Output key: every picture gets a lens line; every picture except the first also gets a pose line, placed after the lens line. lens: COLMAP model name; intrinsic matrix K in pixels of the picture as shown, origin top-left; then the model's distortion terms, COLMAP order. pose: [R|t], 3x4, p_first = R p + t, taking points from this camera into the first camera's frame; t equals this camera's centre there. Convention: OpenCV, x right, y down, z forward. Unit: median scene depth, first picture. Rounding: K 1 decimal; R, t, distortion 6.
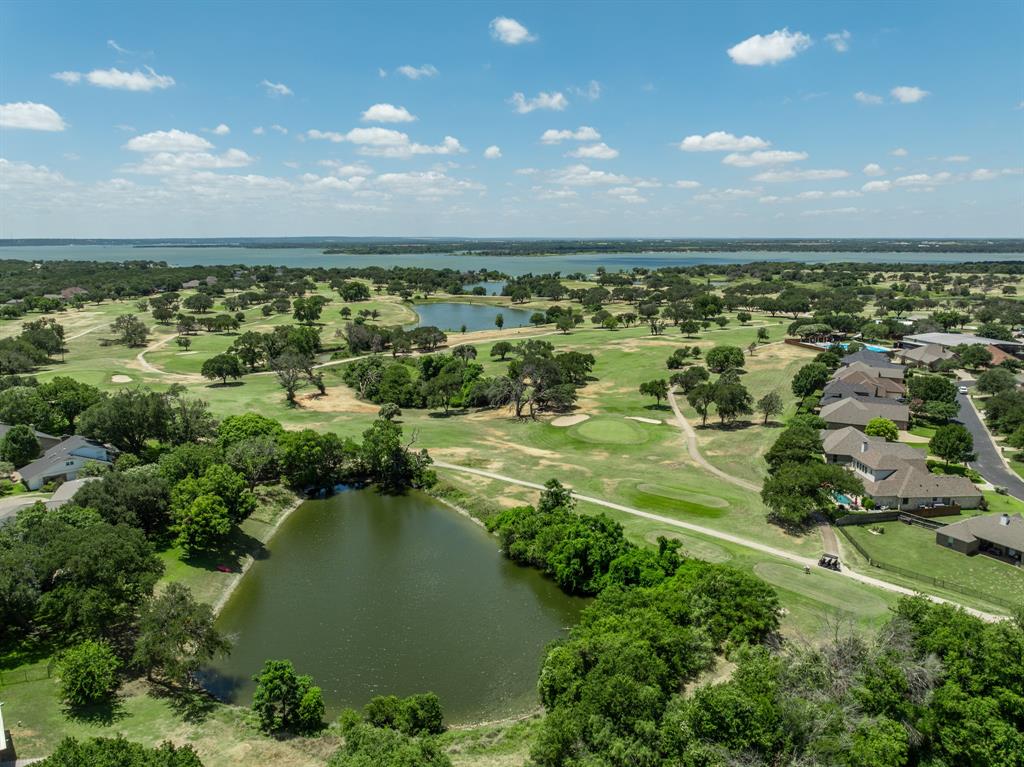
lens RADIAL K [[718.6, 0, 514.8], [0, 718.6, 382.3], [0, 0, 1]] dist [-0.032624, 0.021498]
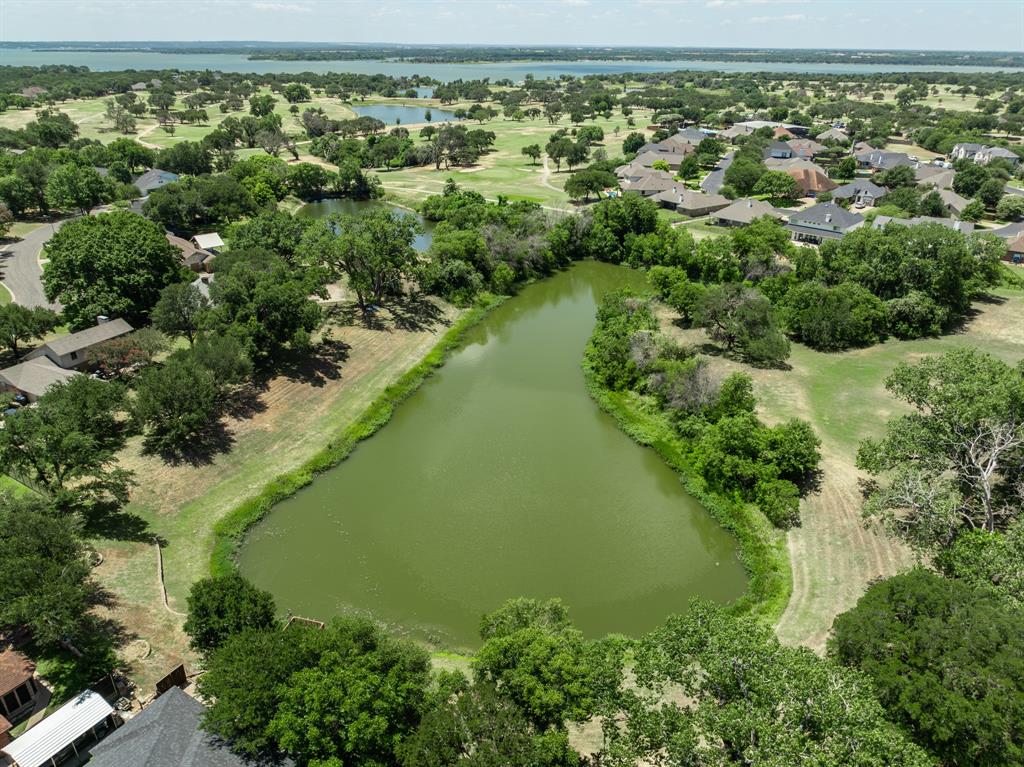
lens RADIAL K [[718.6, 0, 514.6], [0, 718.6, 384.5], [0, 0, 1]] dist [-0.032624, 0.021498]
pose [[0.996708, -0.025280, 0.077028, 0.012856], [0.005829, 0.970026, 0.242932, 0.040698], [-0.080860, -0.241683, 0.966980, -0.183258]]
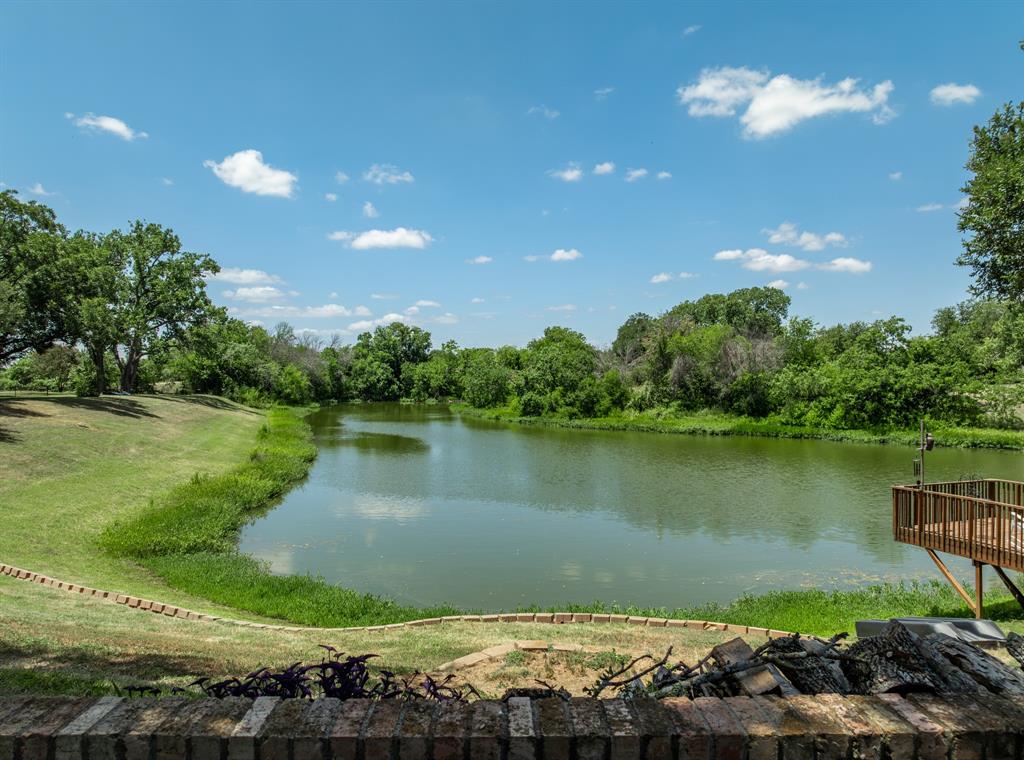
lens RADIAL K [[718.6, 0, 518.2], [0, 718.6, 378.6], [0, 0, 1]] dist [-0.032624, 0.021498]
pose [[0.776724, -0.001998, 0.629838, -0.038621], [0.125930, 0.980296, -0.152189, 0.097580], [-0.617123, 0.197525, 0.761671, -0.098403]]
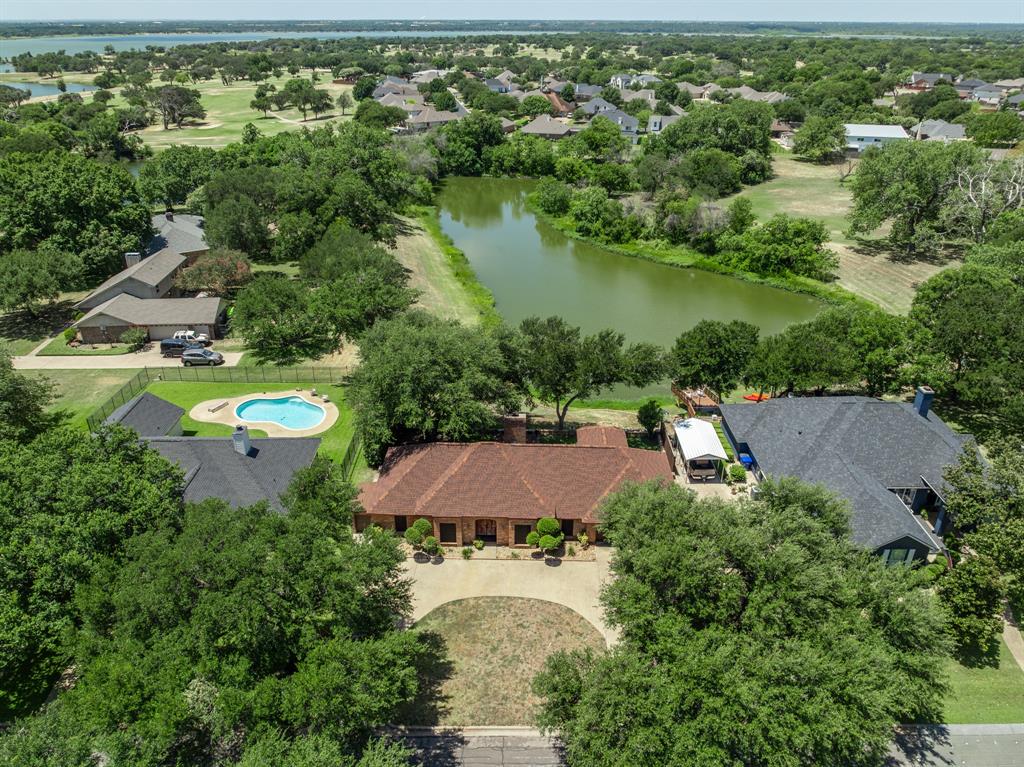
lens RADIAL K [[718.6, 0, 514.1], [0, 718.6, 385.7], [0, 0, 1]] dist [-0.032624, 0.021498]
pose [[0.803503, -0.265453, 0.532839, -0.104815], [0.111839, 0.946450, 0.302860, 0.057480], [-0.584701, -0.183757, 0.790164, -0.173080]]
